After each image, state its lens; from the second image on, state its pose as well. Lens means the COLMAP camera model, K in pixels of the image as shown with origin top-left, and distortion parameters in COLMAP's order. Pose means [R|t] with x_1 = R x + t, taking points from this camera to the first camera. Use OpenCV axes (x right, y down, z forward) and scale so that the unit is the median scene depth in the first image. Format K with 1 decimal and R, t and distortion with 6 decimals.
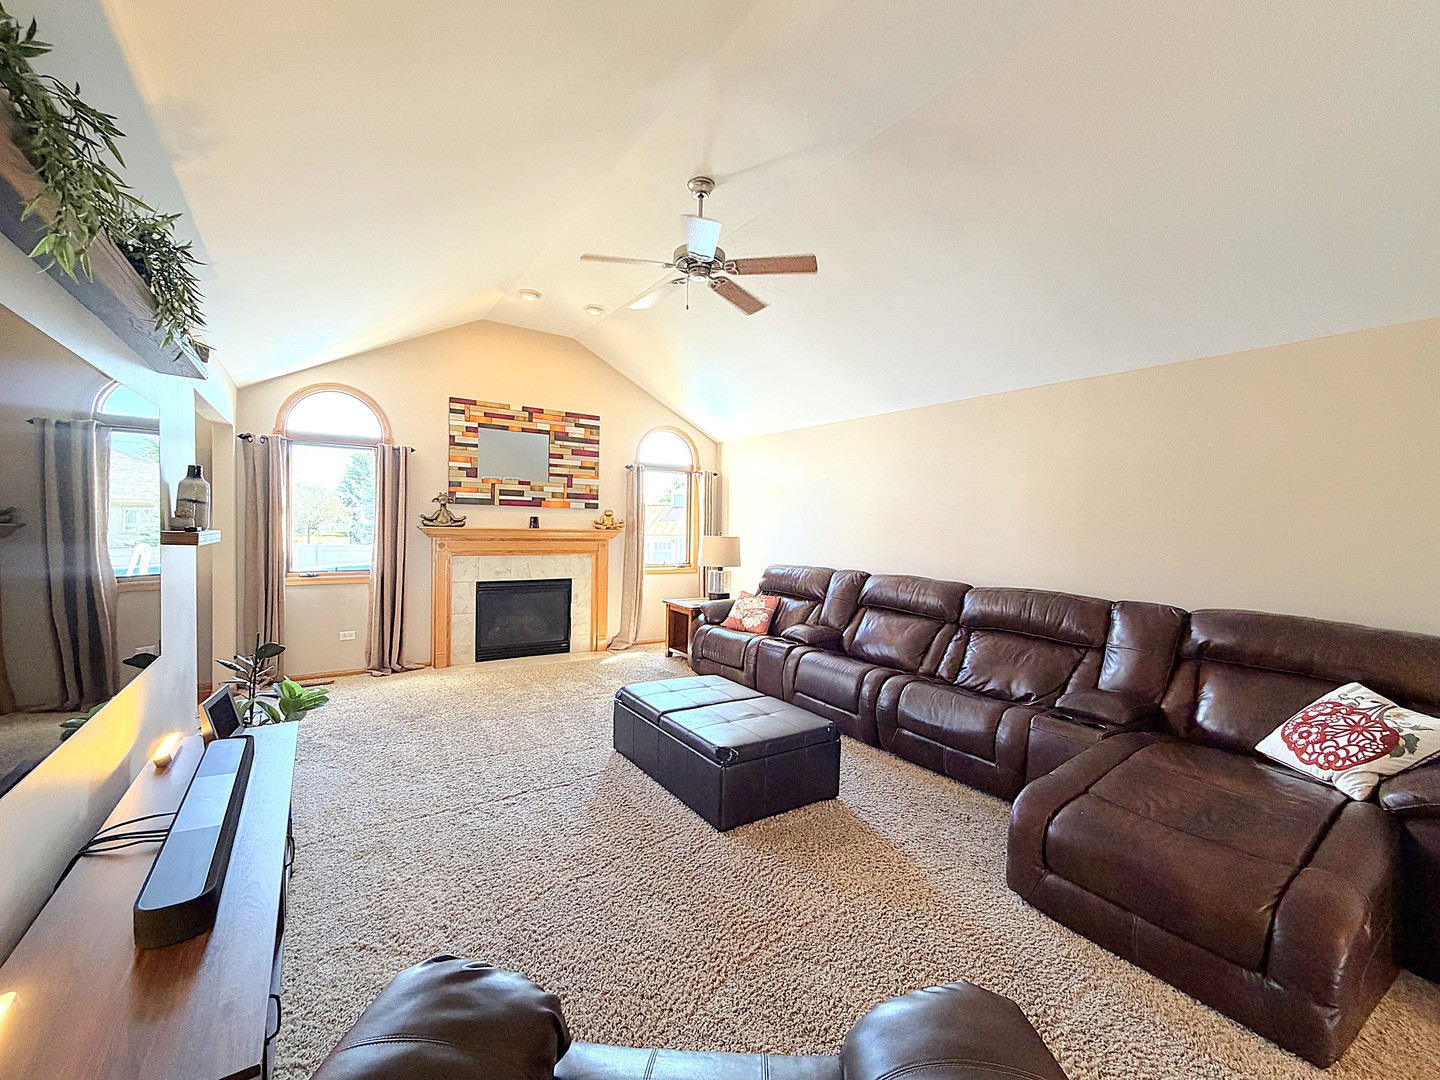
lens RADIAL K [[577.5, 0, 740.9], [0, 577.5, 538.7], [0, 0, 1]] dist [0.000521, 0.000177]
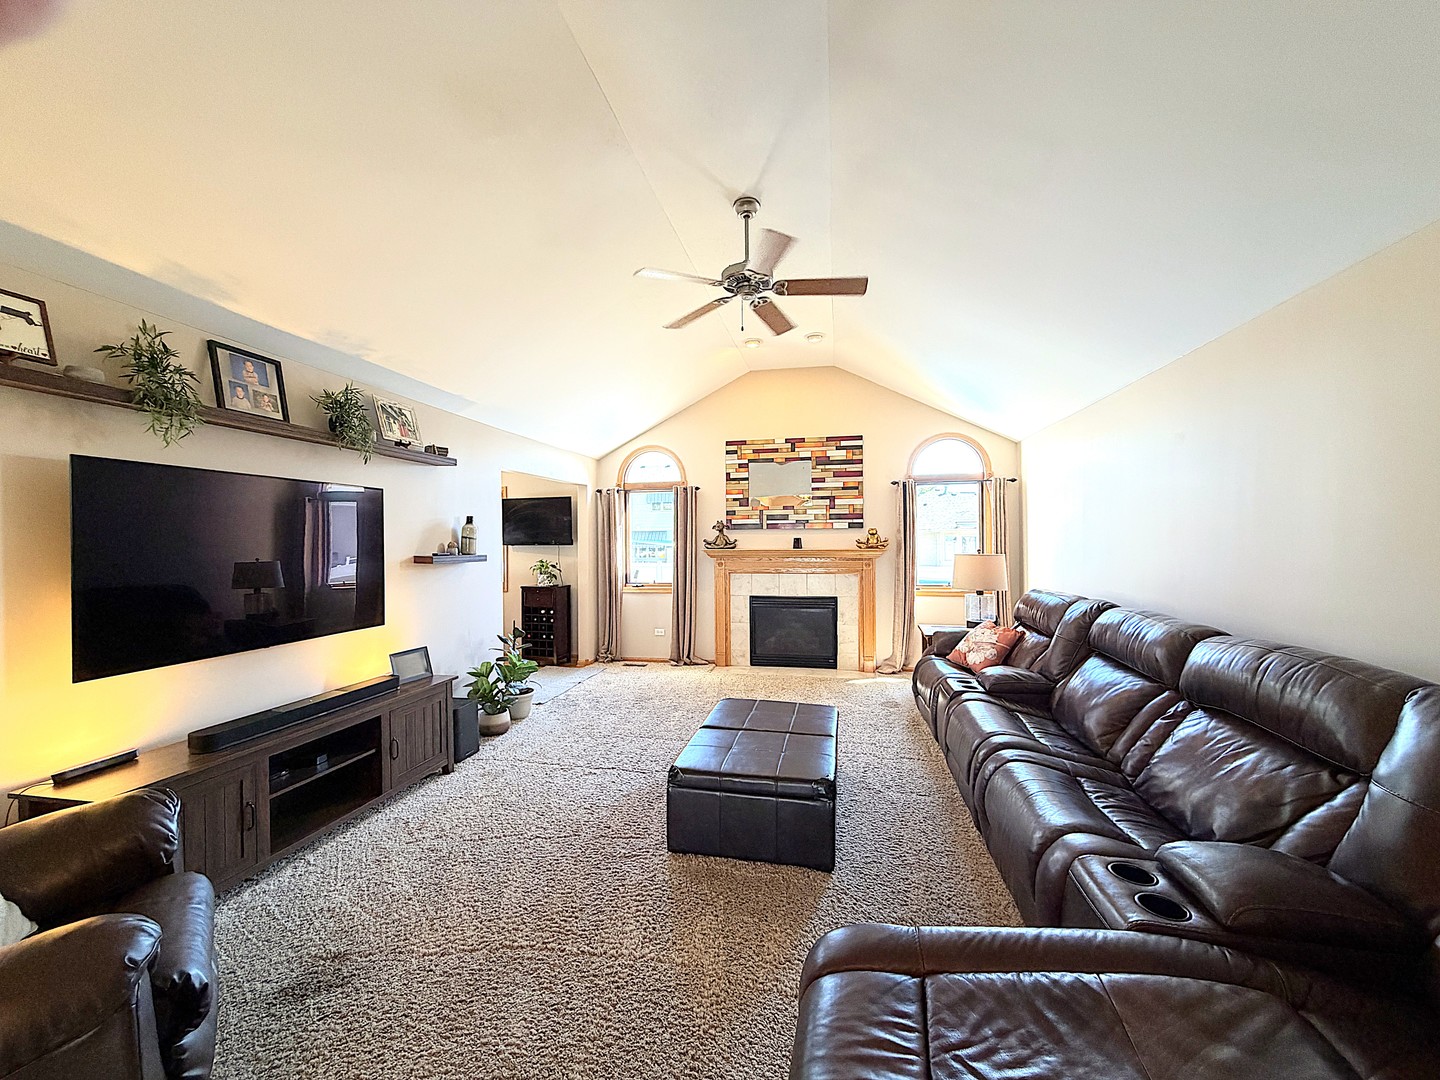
lens RADIAL K [[577.5, 0, 739.9], [0, 577.5, 536.3], [0, 0, 1]] dist [0.000521, 0.000177]
pose [[0.704574, -0.033344, -0.708846, 0.335785], [0.006266, 0.999149, -0.040772, 0.002373], [0.709602, 0.024286, 0.704184, 0.160778]]
